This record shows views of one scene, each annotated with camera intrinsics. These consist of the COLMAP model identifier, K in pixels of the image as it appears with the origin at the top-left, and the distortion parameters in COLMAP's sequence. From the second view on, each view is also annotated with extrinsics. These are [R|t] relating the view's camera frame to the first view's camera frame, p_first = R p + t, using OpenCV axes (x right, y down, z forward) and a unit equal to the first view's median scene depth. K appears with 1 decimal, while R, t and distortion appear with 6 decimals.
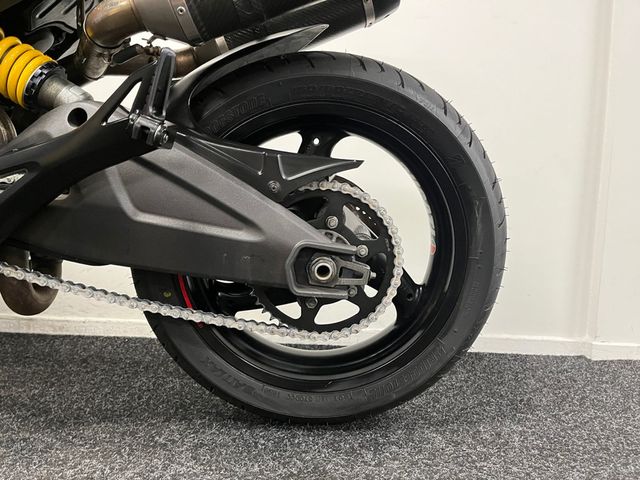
lens RADIAL K [[492.2, 0, 320.0], [0, 492.2, 240.0], [0, 0, 1]] dist [0.048462, -0.076775]
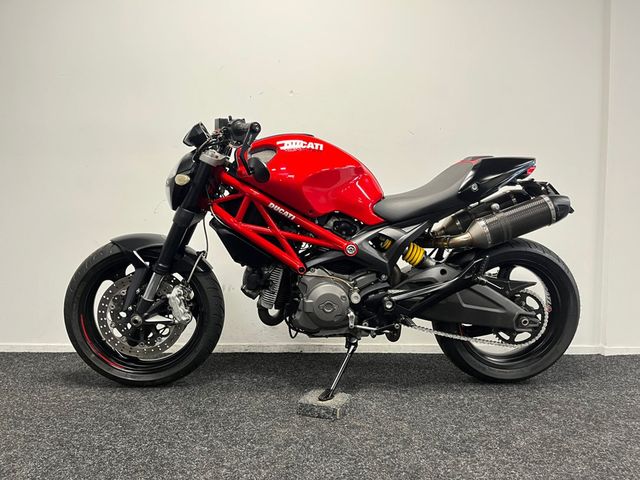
lens RADIAL K [[492.2, 0, 320.0], [0, 492.2, 240.0], [0, 0, 1]] dist [0.048462, -0.076775]
pose [[0.998013, -0.026003, 0.057384, -1.194238], [0.028758, 0.998447, -0.047717, -0.277547], [-0.056054, 0.049273, 0.997211, -1.627520]]
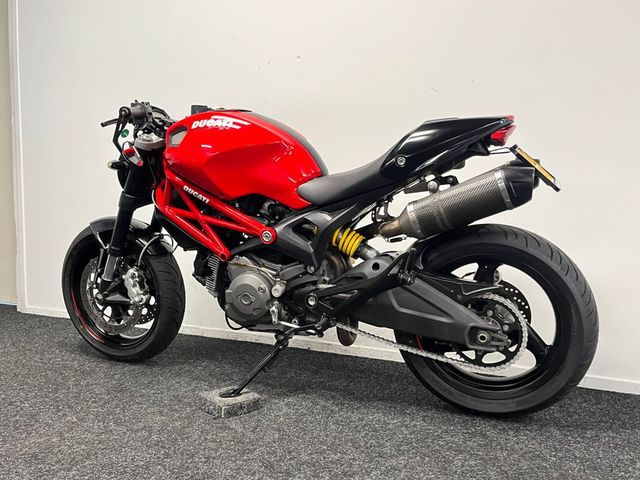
lens RADIAL K [[577.0, 0, 320.0], [0, 577.0, 240.0], [0, 0, 1]] dist [0.021072, 0.000062]
pose [[0.909748, -0.002292, -0.415155, 0.366321], [-0.005268, 0.999840, -0.017065, -0.284038], [0.415128, 0.017712, 0.909590, -1.422055]]
